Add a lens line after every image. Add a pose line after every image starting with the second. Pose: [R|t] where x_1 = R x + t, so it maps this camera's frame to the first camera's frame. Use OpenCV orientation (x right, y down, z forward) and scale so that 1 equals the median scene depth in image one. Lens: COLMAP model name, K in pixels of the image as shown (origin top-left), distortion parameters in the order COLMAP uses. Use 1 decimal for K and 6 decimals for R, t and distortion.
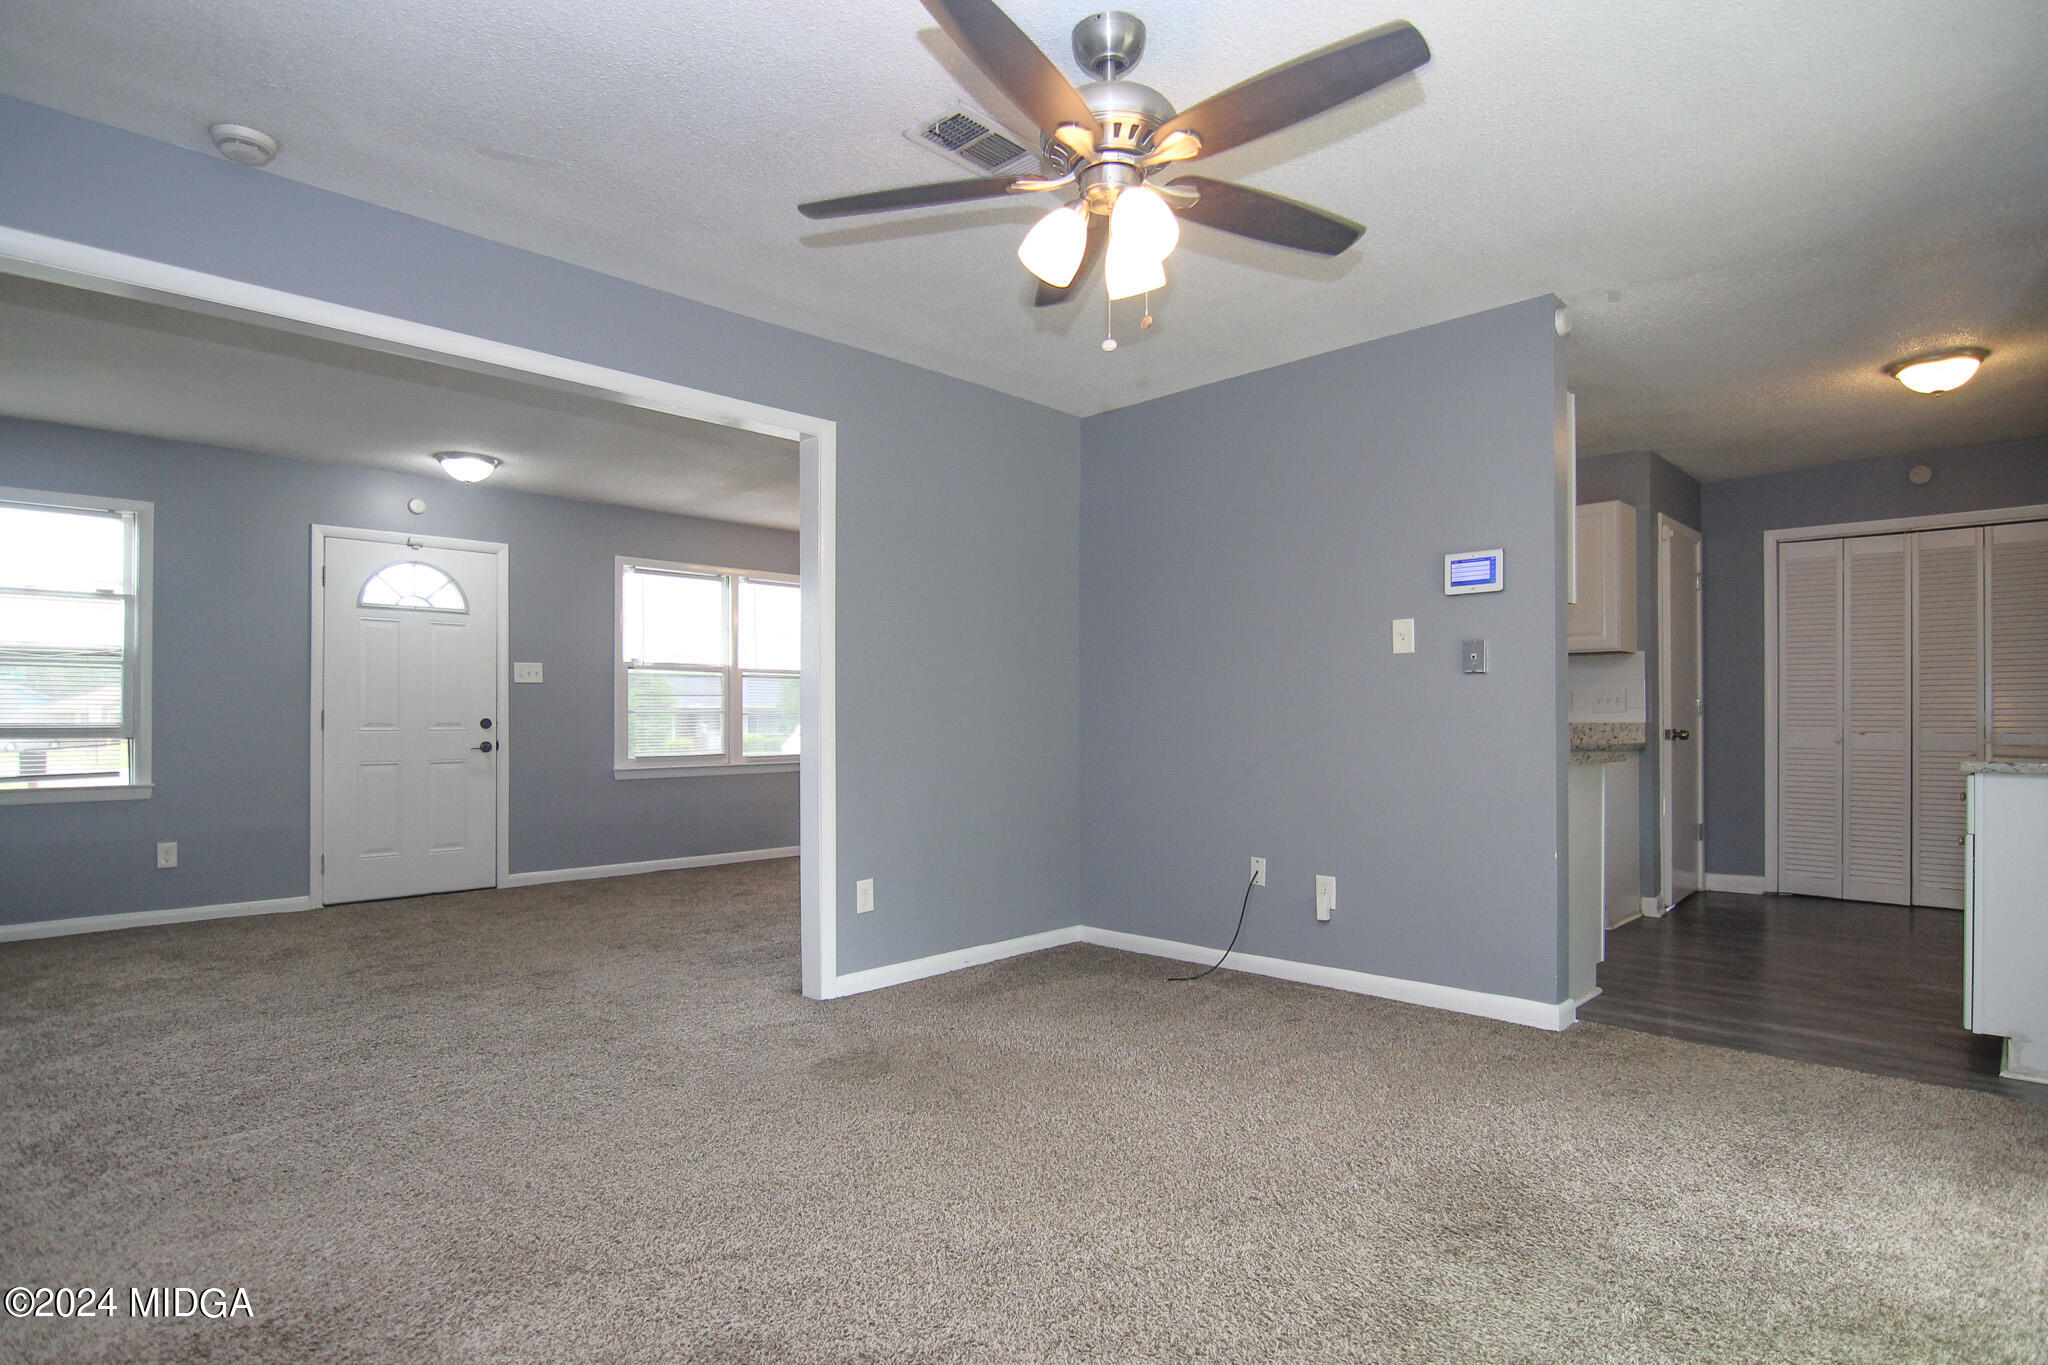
lens RADIAL K [[1058.1, 0, 1024.8], [0, 1058.1, 705.8], [0, 0, 1]] dist [-0.001976, -0.017278]
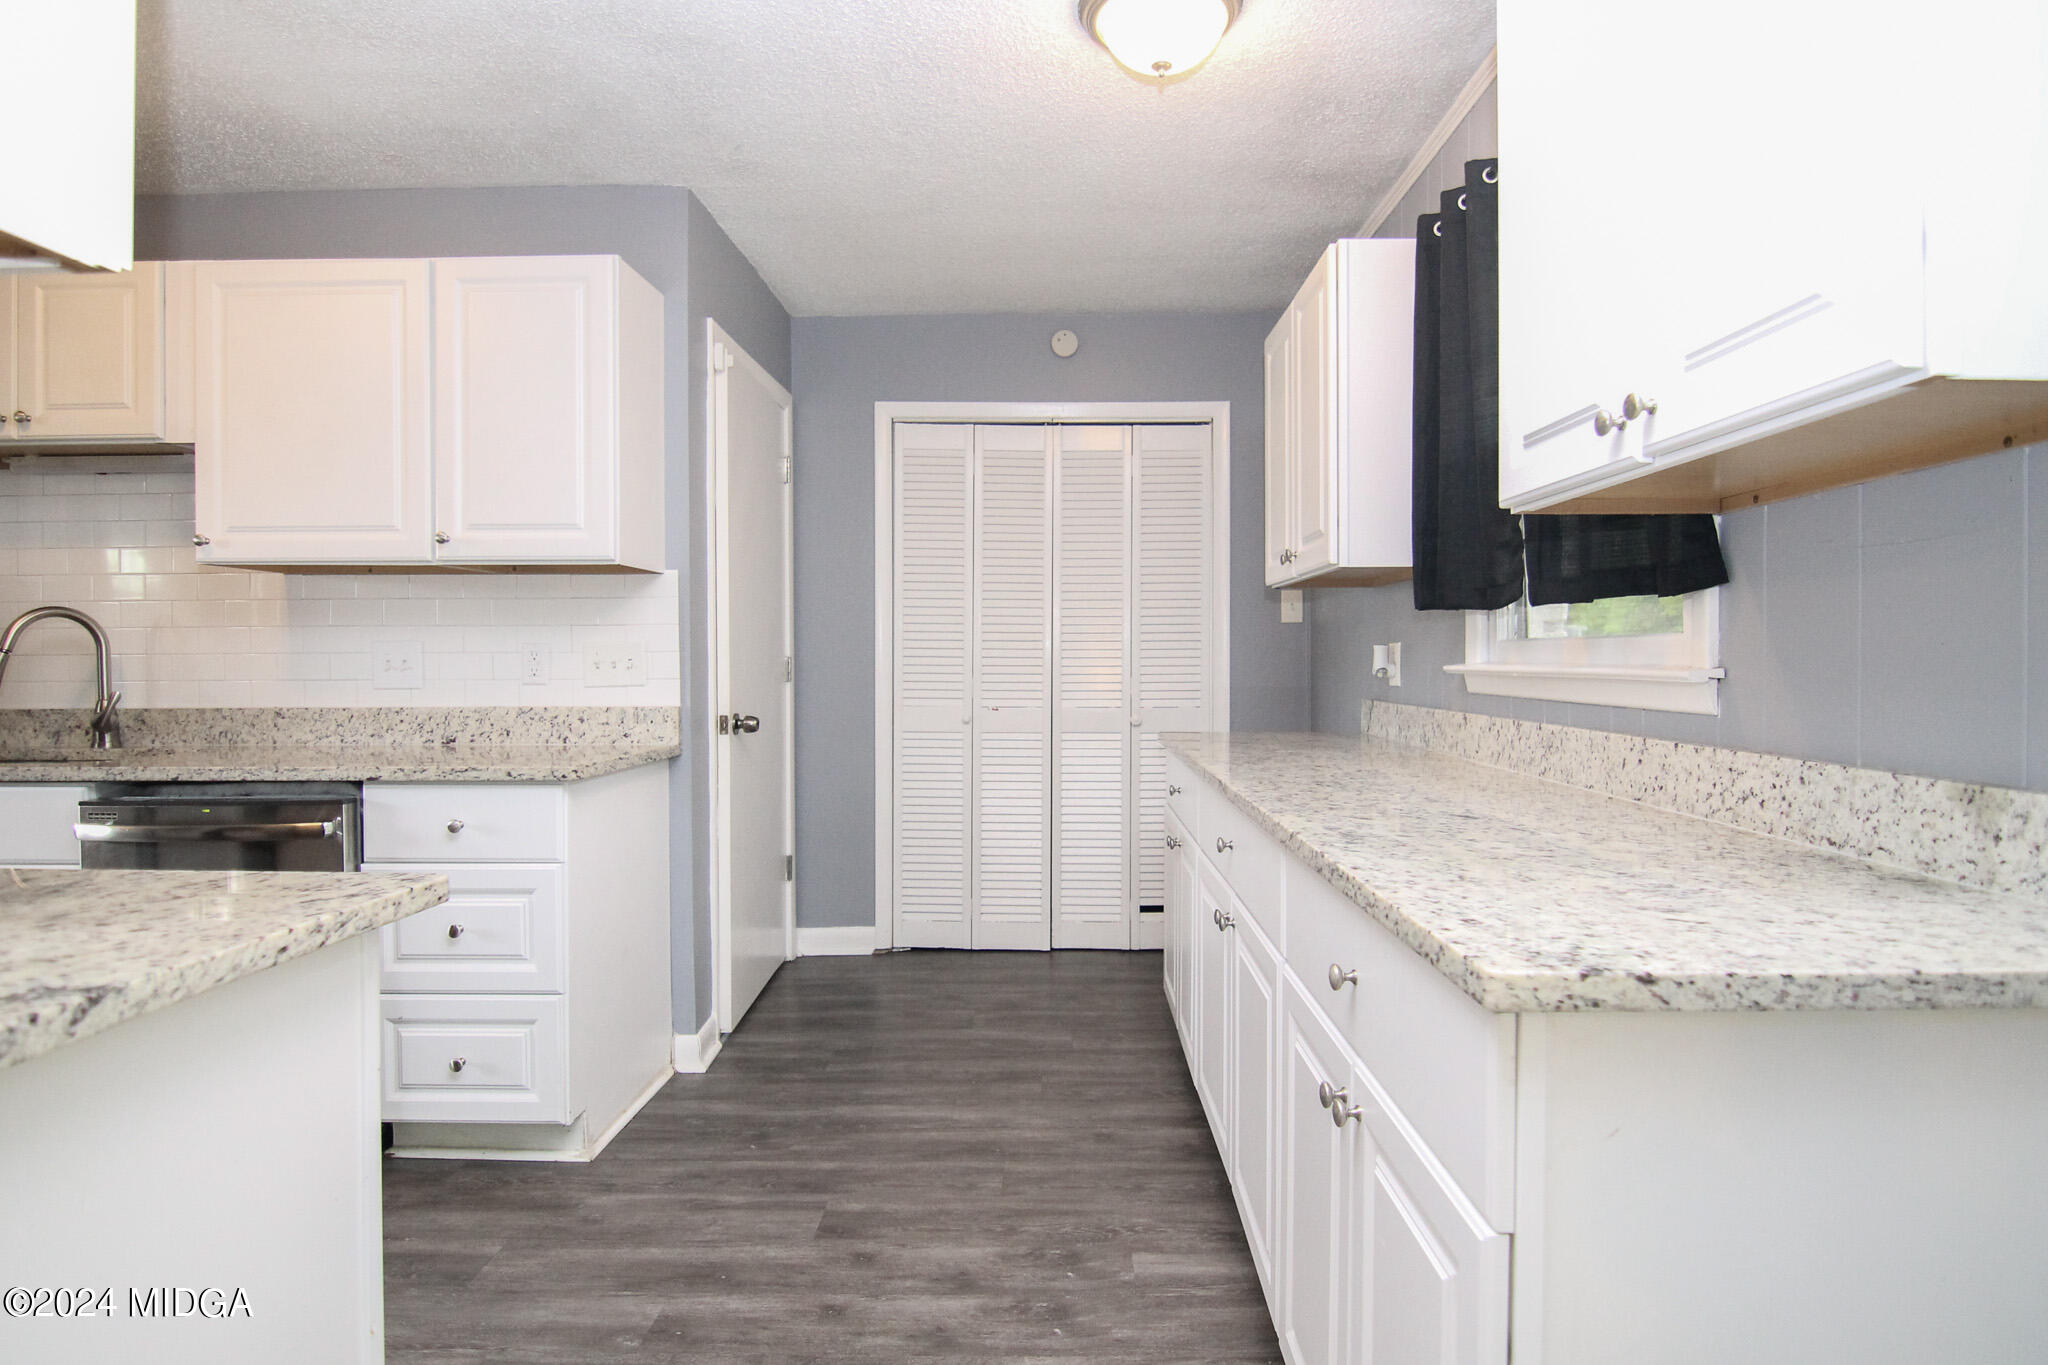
lens RADIAL K [[1074.6, 0, 1036.3], [0, 1074.6, 673.5], [0, 0, 1]] dist [-0.006039, -0.001782]
pose [[0.734496, -0.009436, 0.678547, 0.355606], [-0.006281, 0.999766, 0.020702, -0.012646], [-0.678584, -0.019467, 0.734265, 0.486049]]
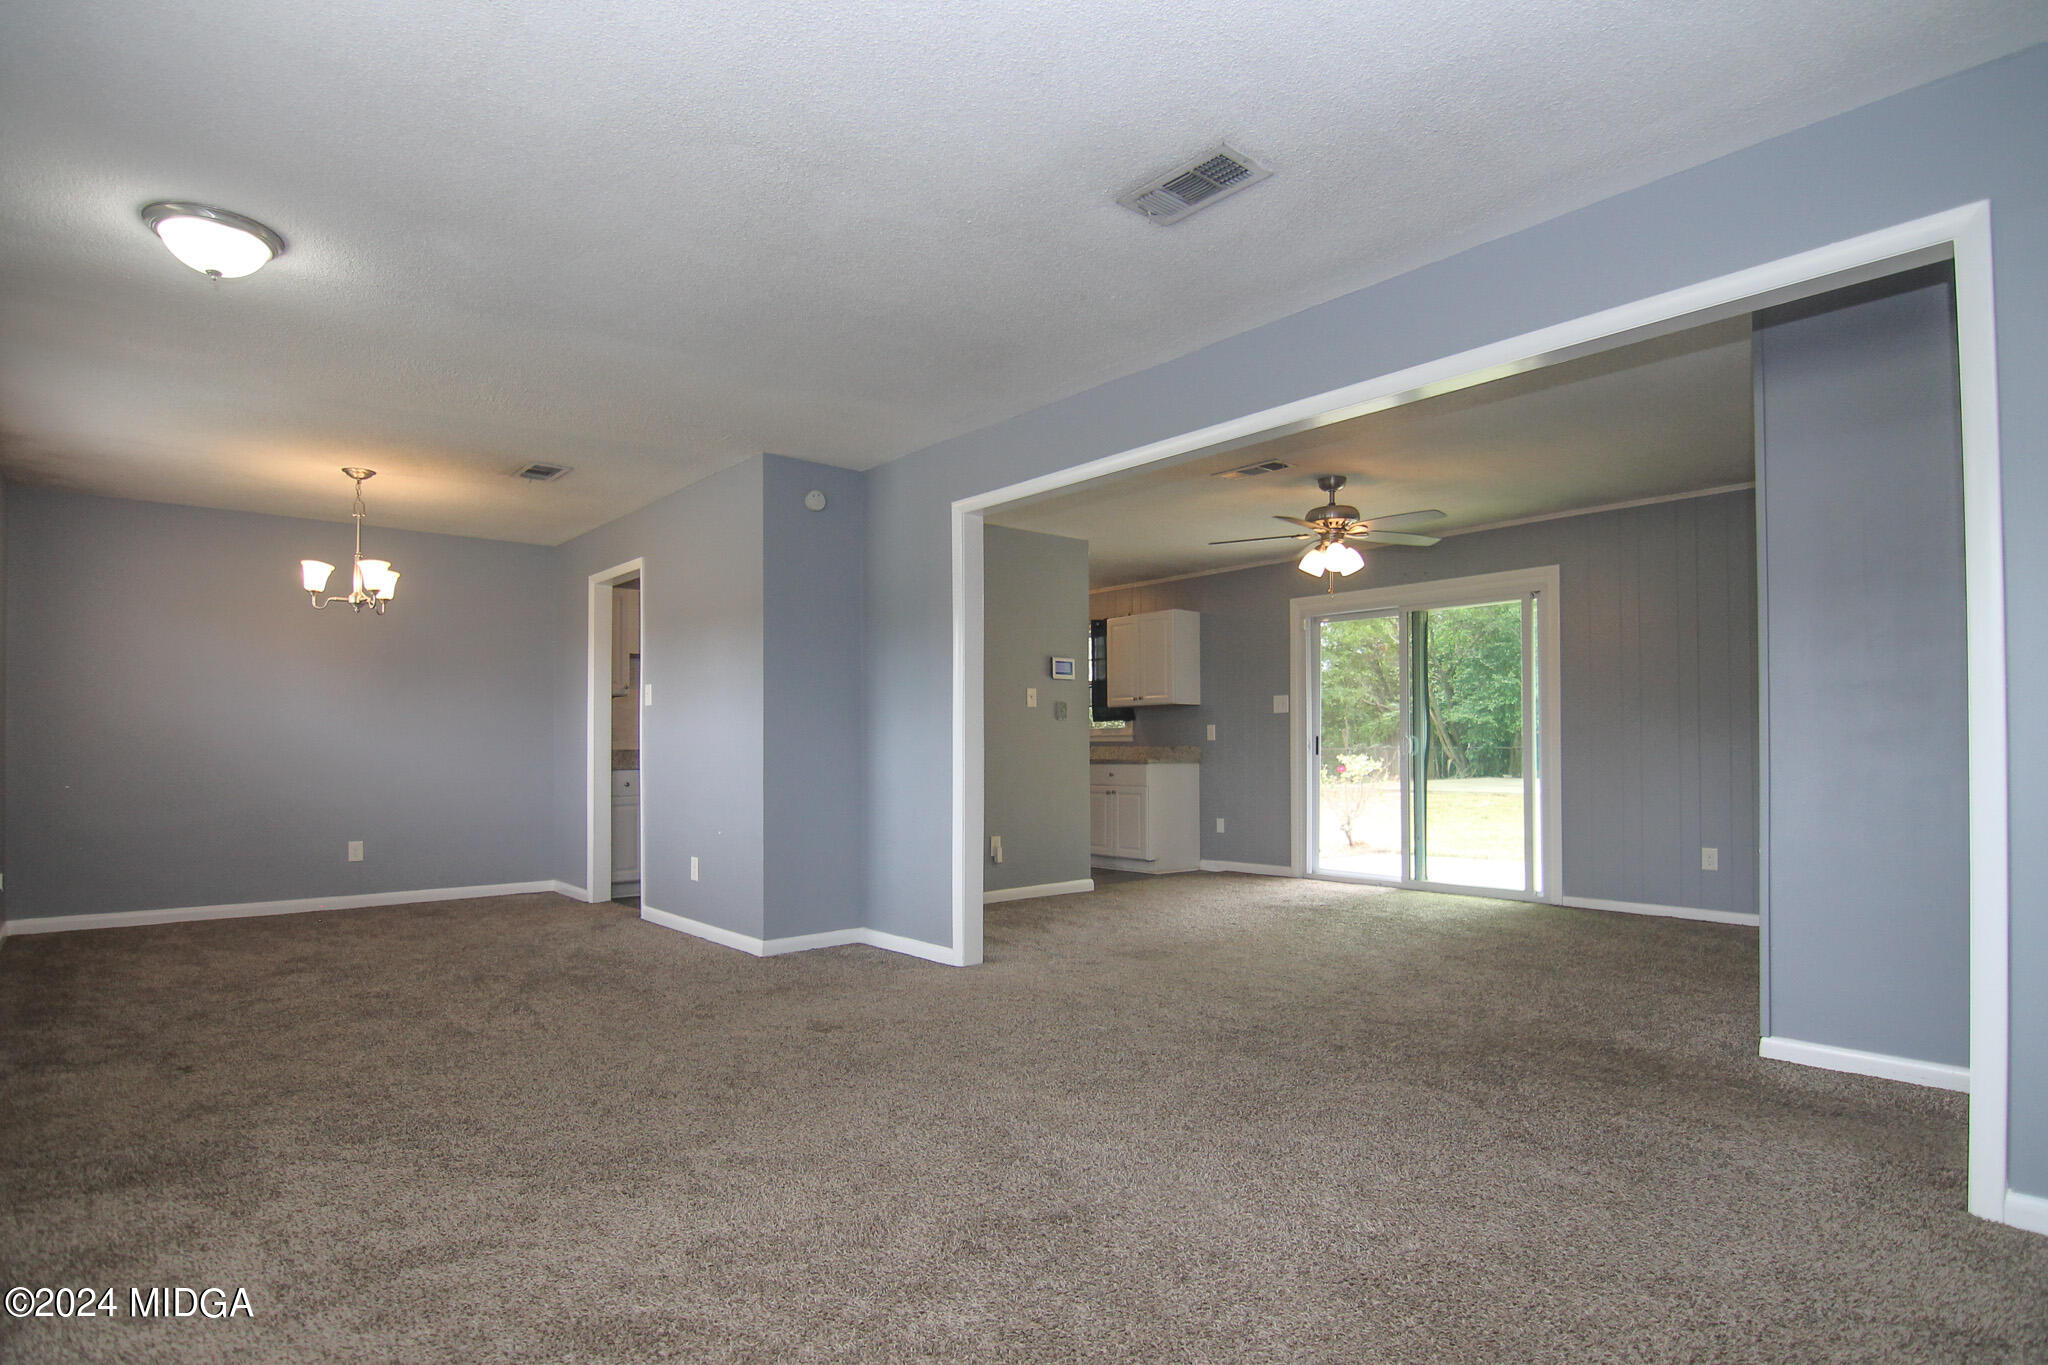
lens RADIAL K [[1072.8, 0, 1019.6], [0, 1072.8, 739.0], [0, 0, 1]] dist [-0.001434, -0.001227]
pose [[0.109646, 0.010247, 0.993918, -1.019573], [-0.005355, 0.999938, -0.009718, 0.016314], [-0.993956, -0.004257, 0.109694, 0.563218]]
